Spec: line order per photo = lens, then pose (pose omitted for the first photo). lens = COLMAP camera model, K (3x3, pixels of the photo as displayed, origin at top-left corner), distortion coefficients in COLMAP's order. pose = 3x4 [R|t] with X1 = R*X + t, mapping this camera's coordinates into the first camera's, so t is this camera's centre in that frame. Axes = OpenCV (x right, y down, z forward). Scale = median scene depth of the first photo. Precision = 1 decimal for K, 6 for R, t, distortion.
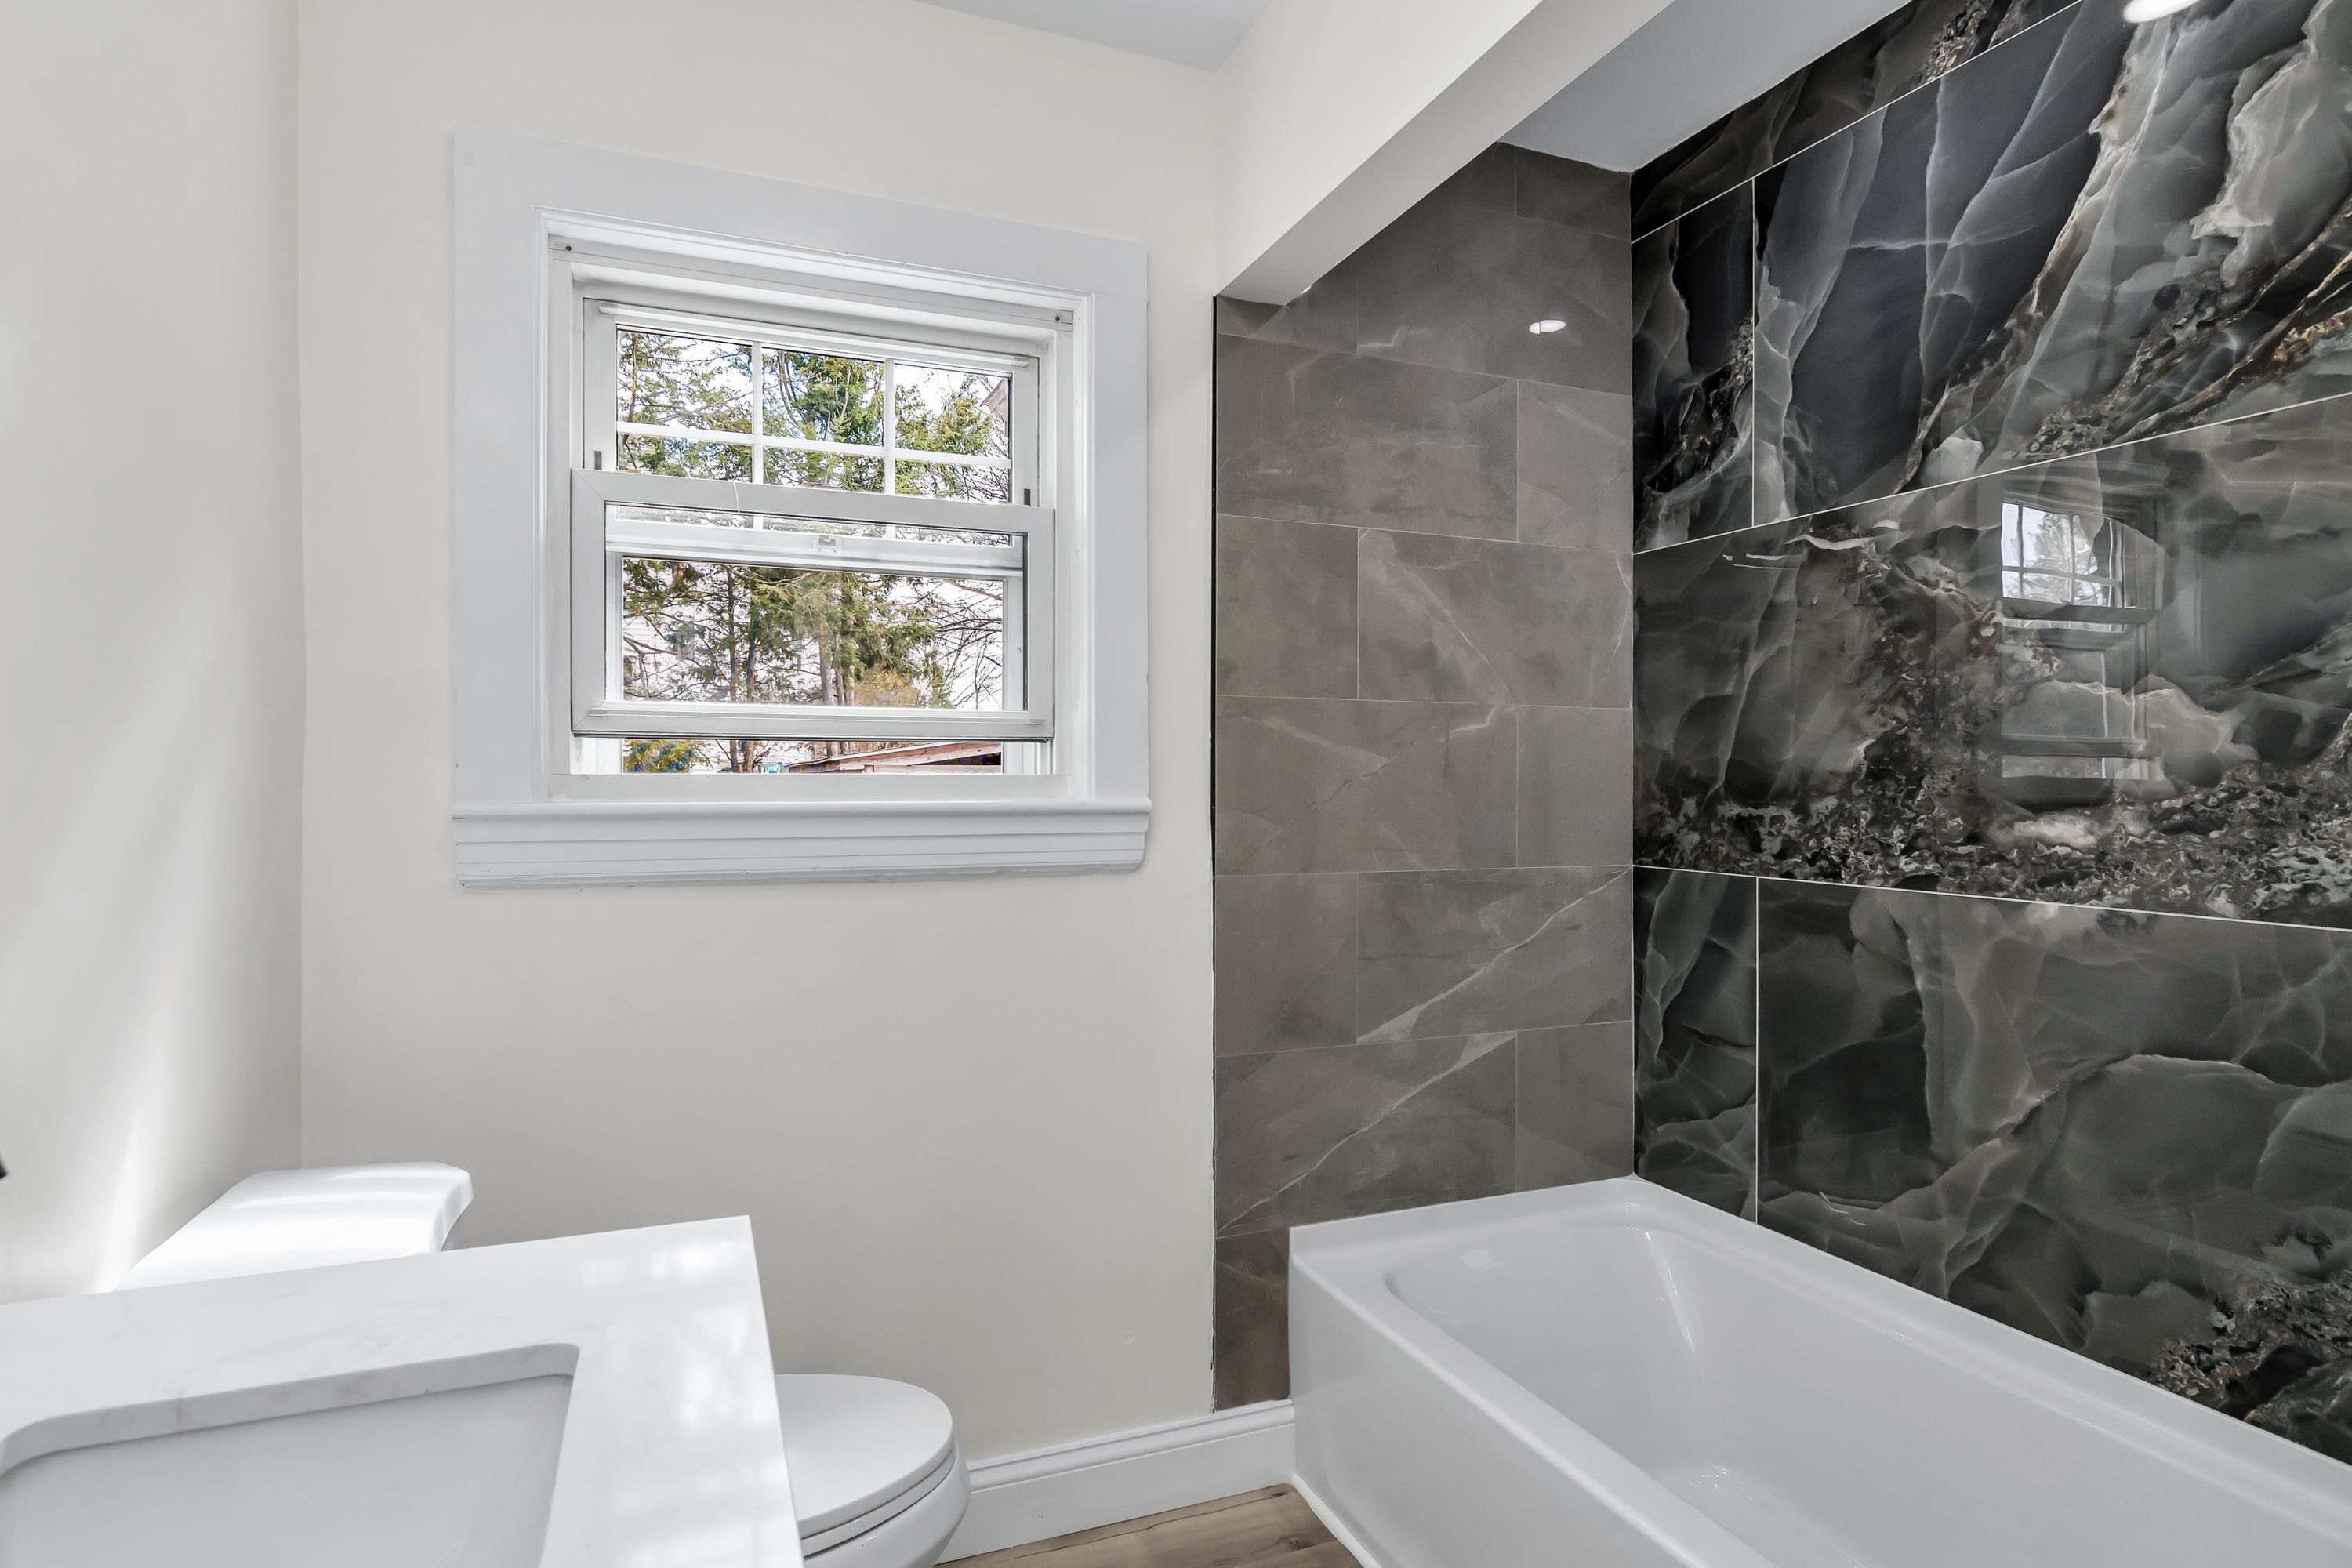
lens RADIAL K [[1207.9, 0, 1184.5], [0, 1207.9, 787.6], [0, 0, 1]] dist [-0.000704, 0.001293]
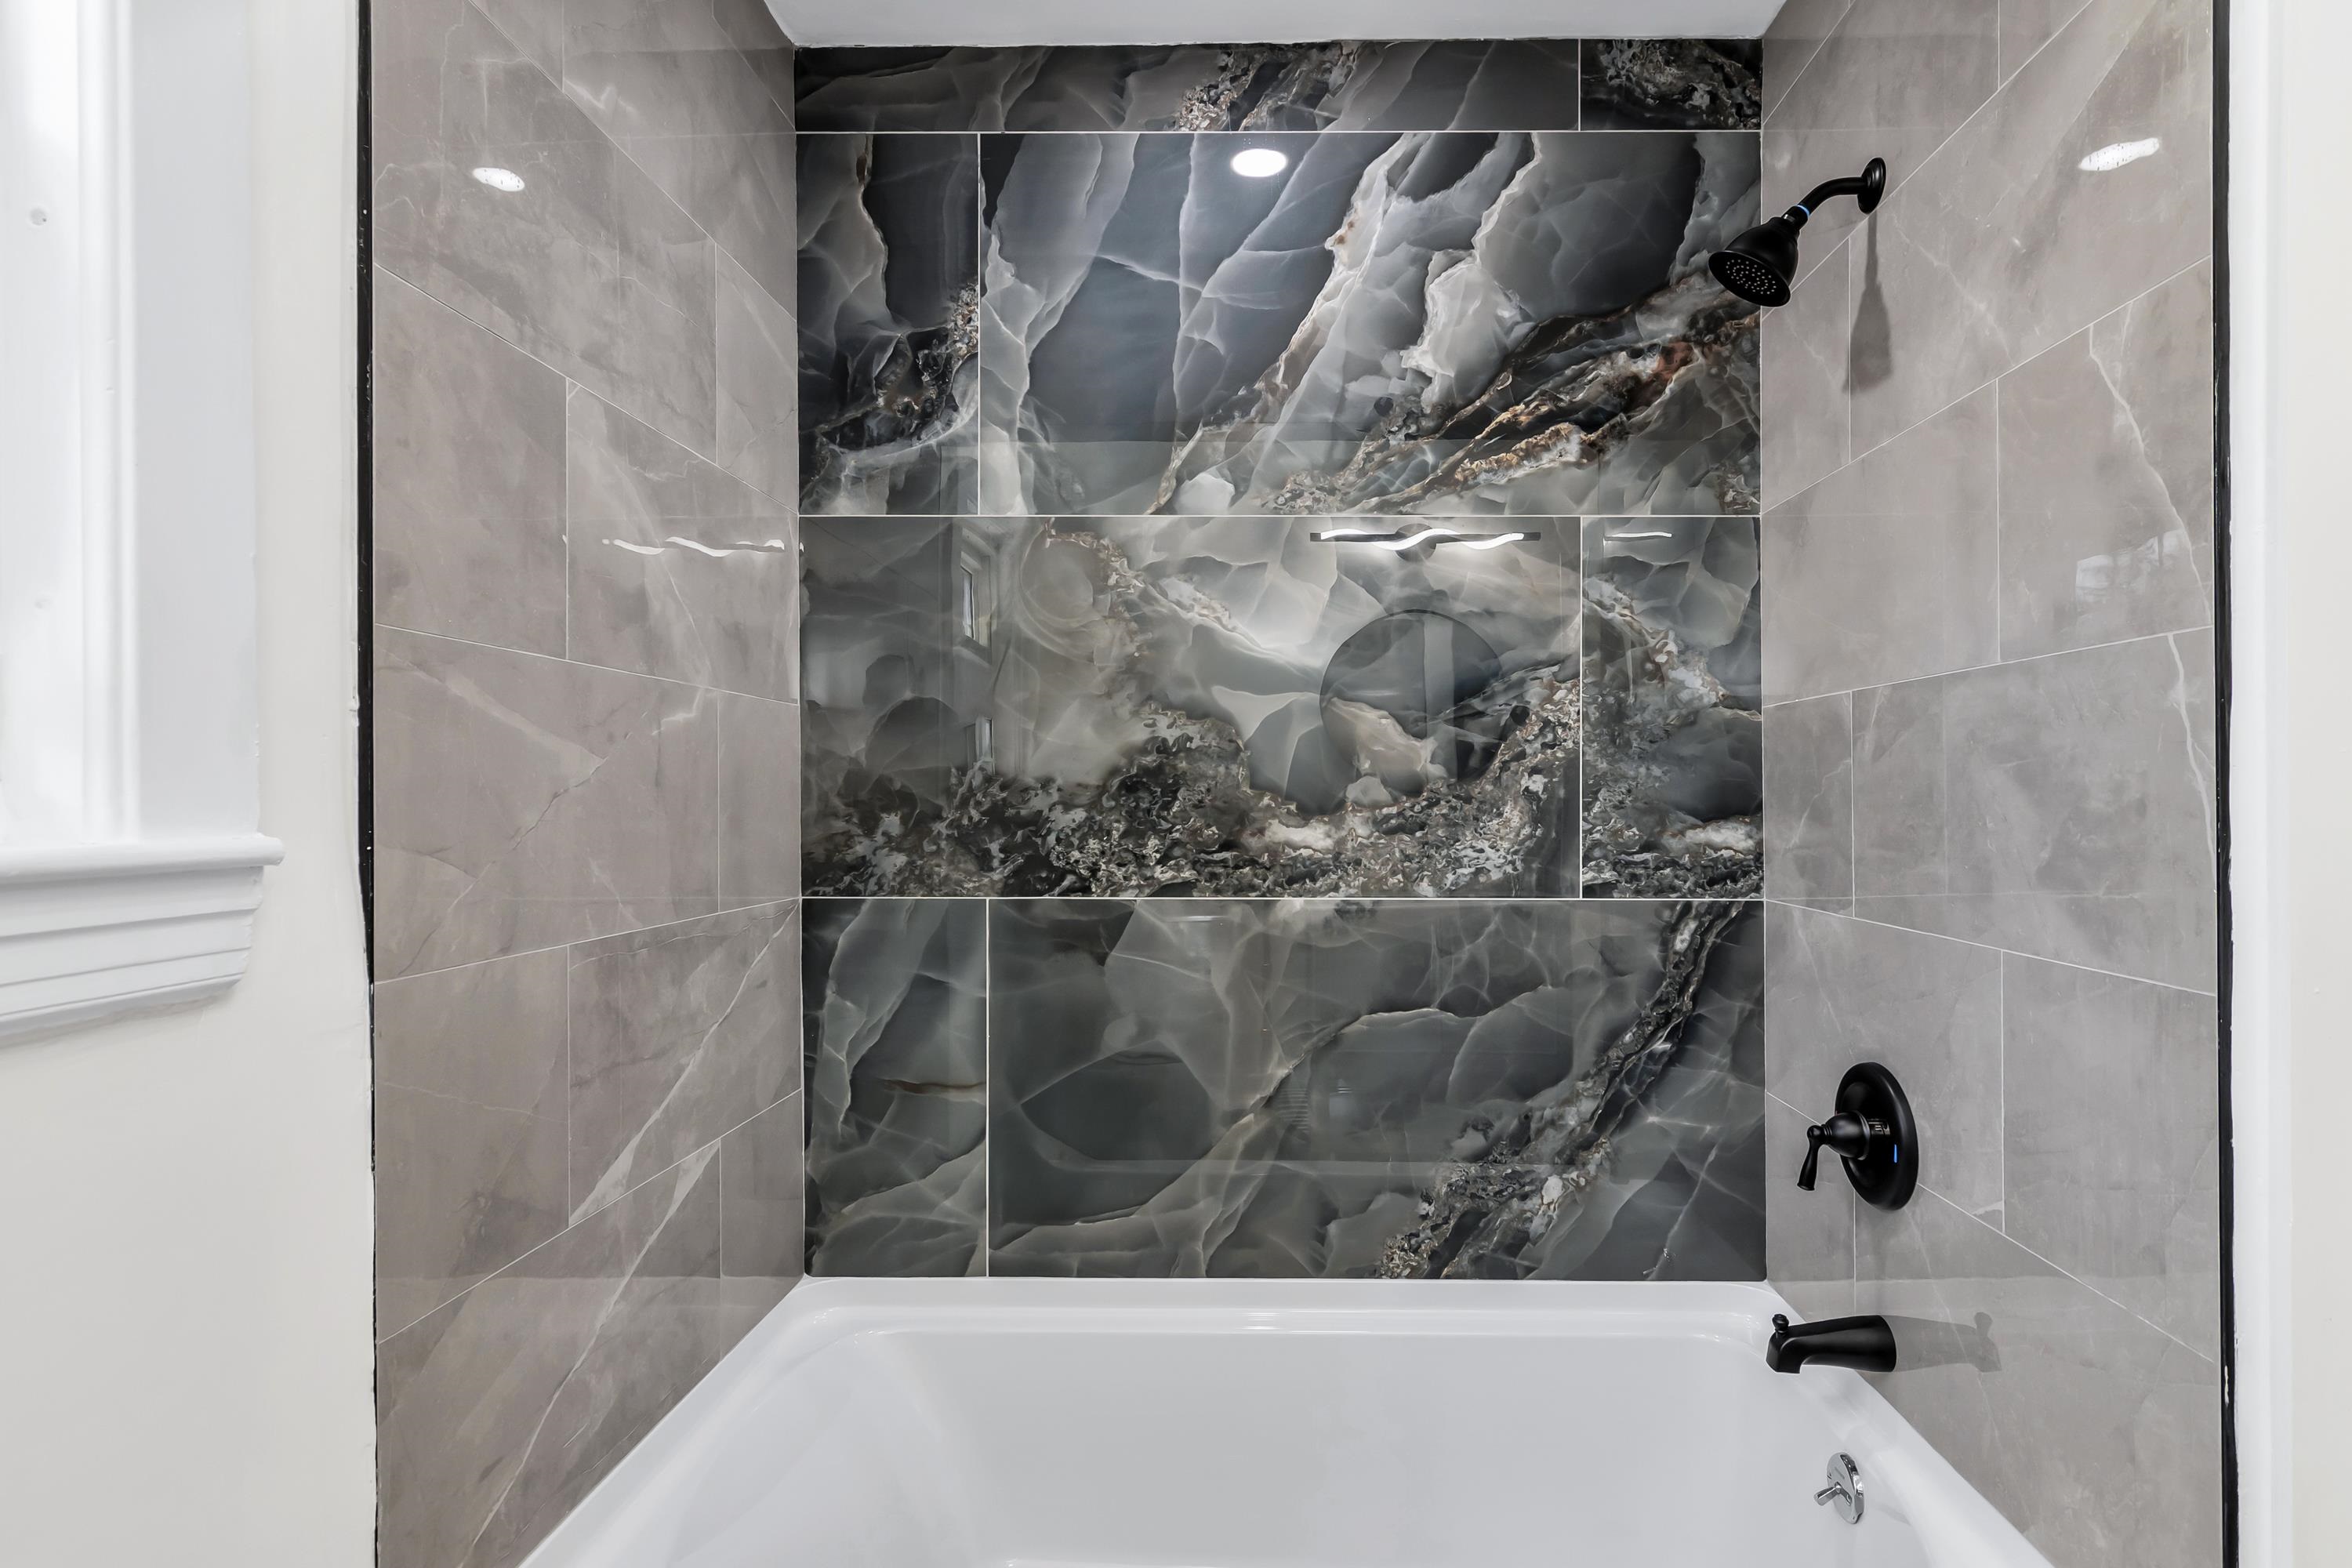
lens RADIAL K [[1185.7, 0, 1207.1], [0, 1185.7, 796.3], [0, 0, 1]] dist [0.001477, 0.001000]
pose [[0.415025, -0.003480, 0.909803, -0.278511], [0.007142, 0.999974, 0.000567, -0.002670], [-0.909782, 0.006262, 0.415040, 0.479797]]
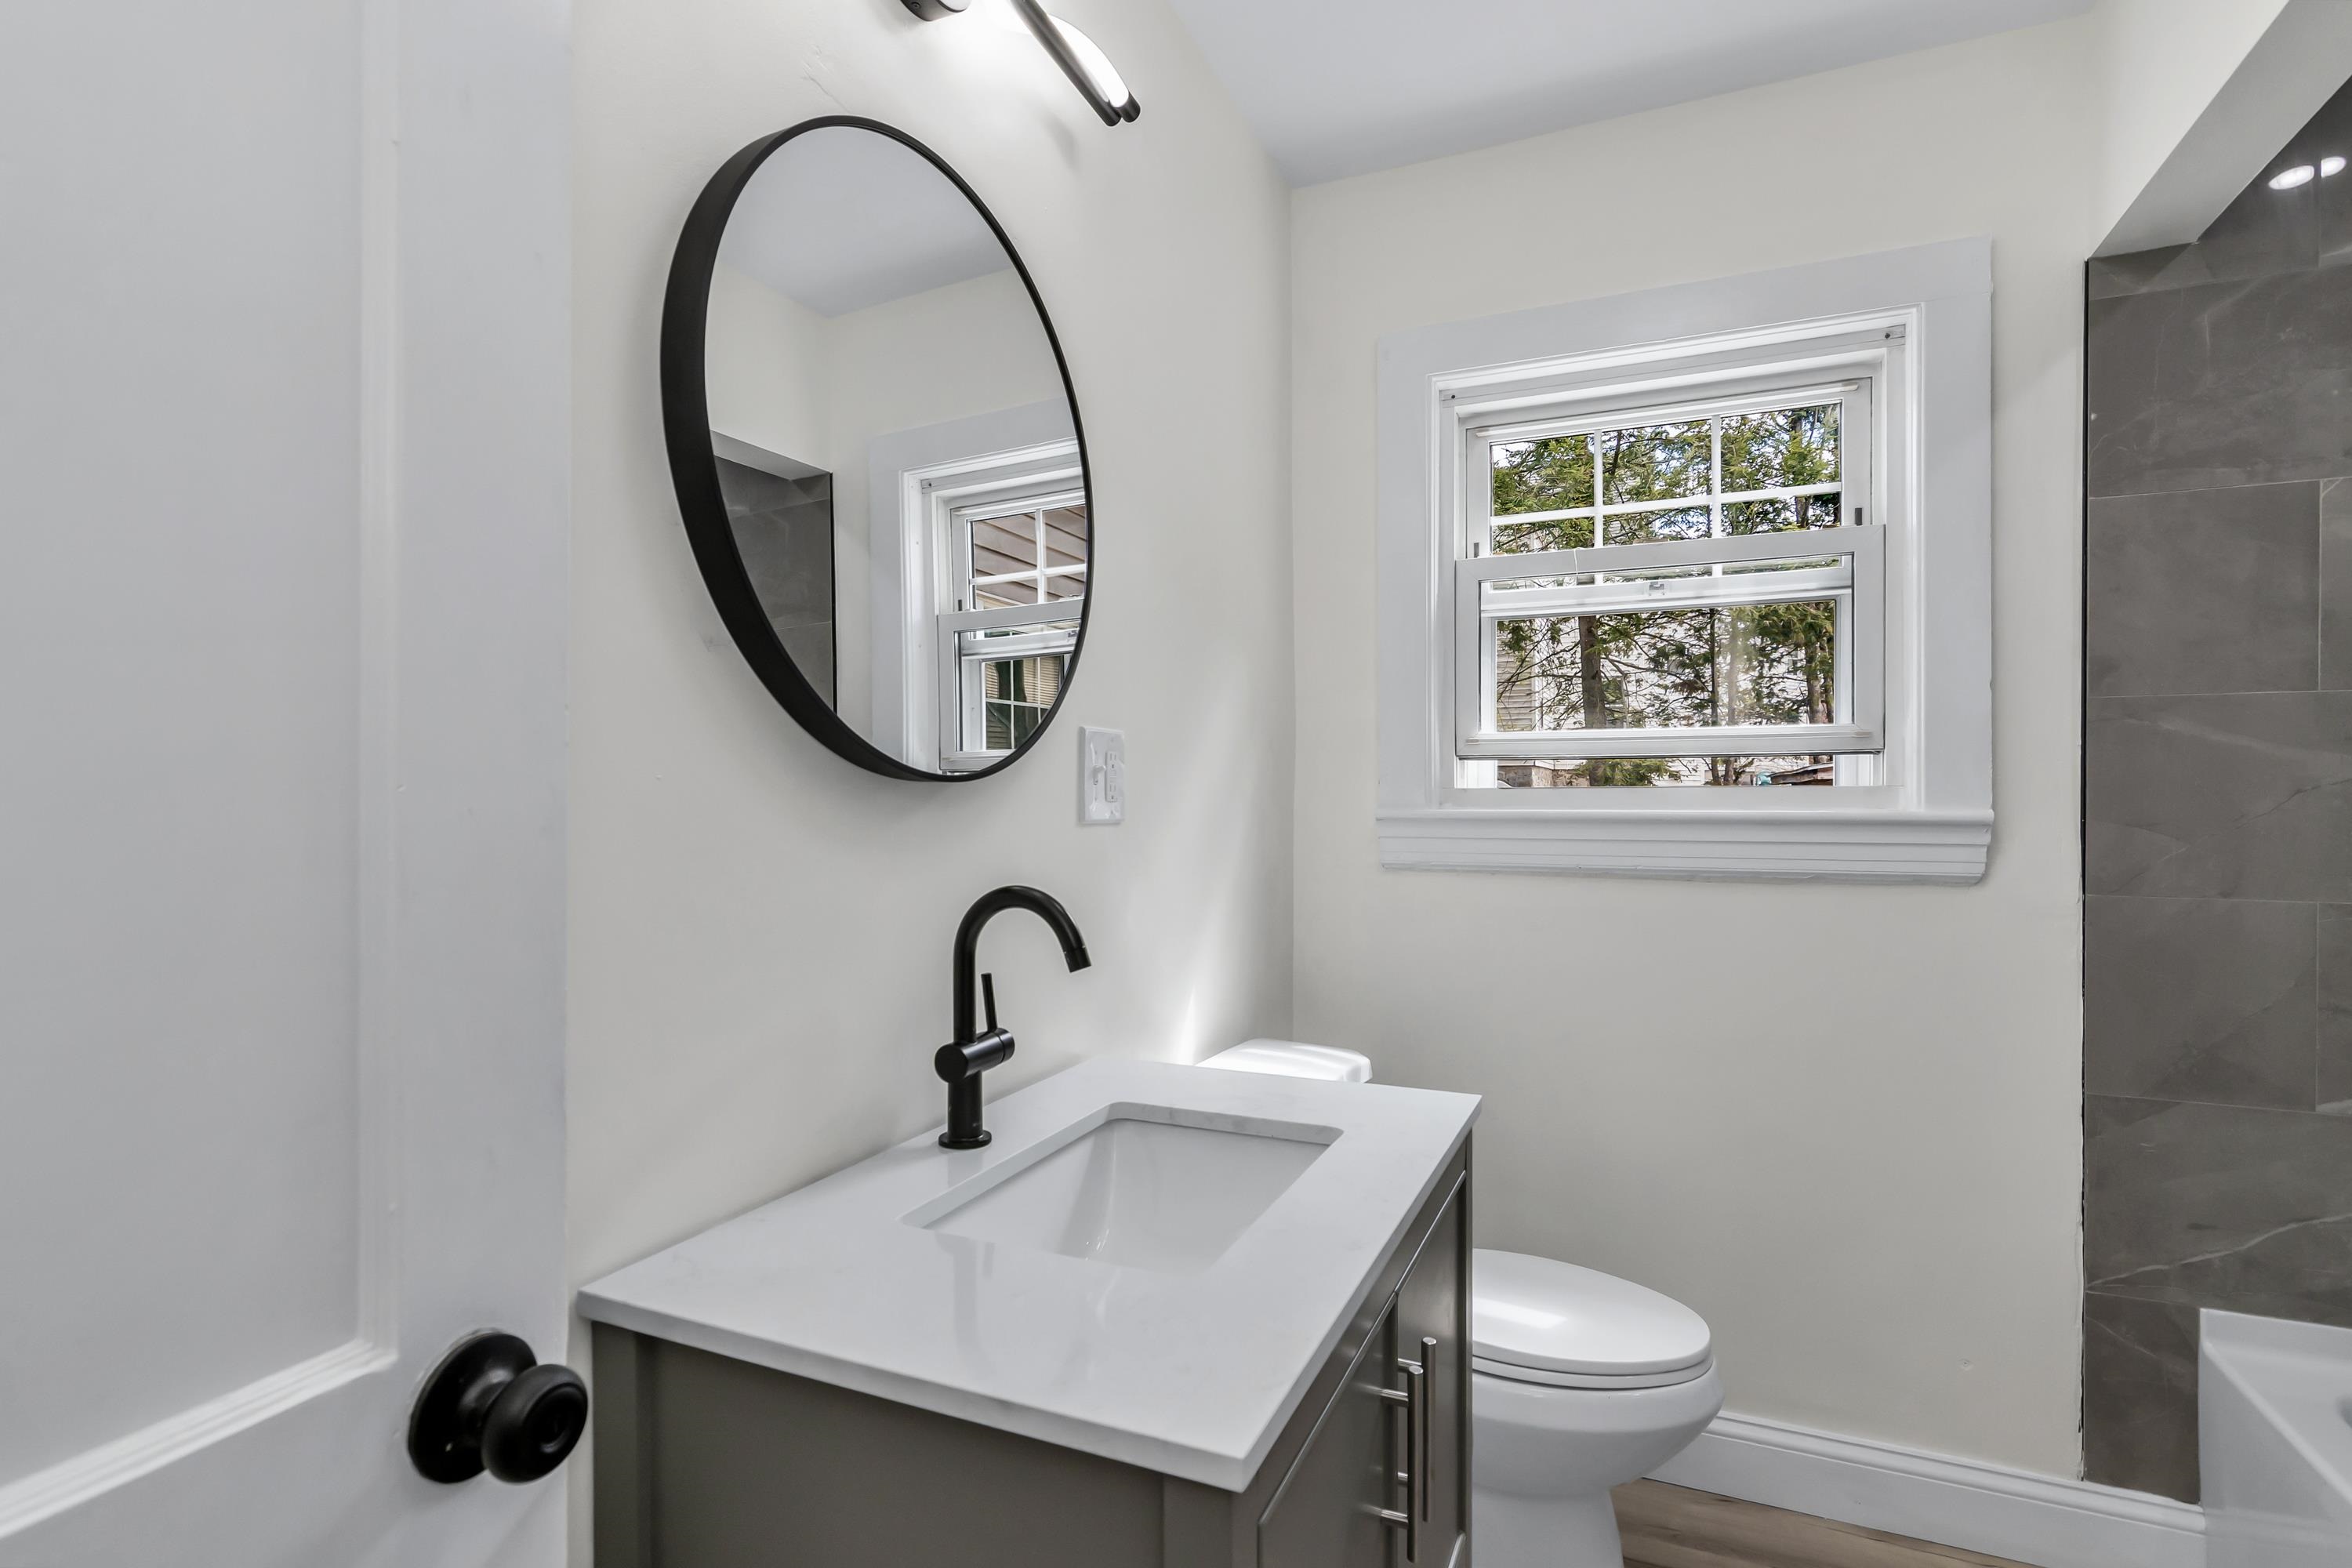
lens RADIAL K [[1157.6, 0, 1177.5], [0, 1157.6, 798.3], [0, 0, 1]] dist [-0.000214, 0.000228]
pose [[0.696459, 0.000910, -0.717596, 0.175077], [-0.000254, 0.999999, 0.001023, -0.000915], [0.717597, -0.000530, 0.696459, -0.103026]]
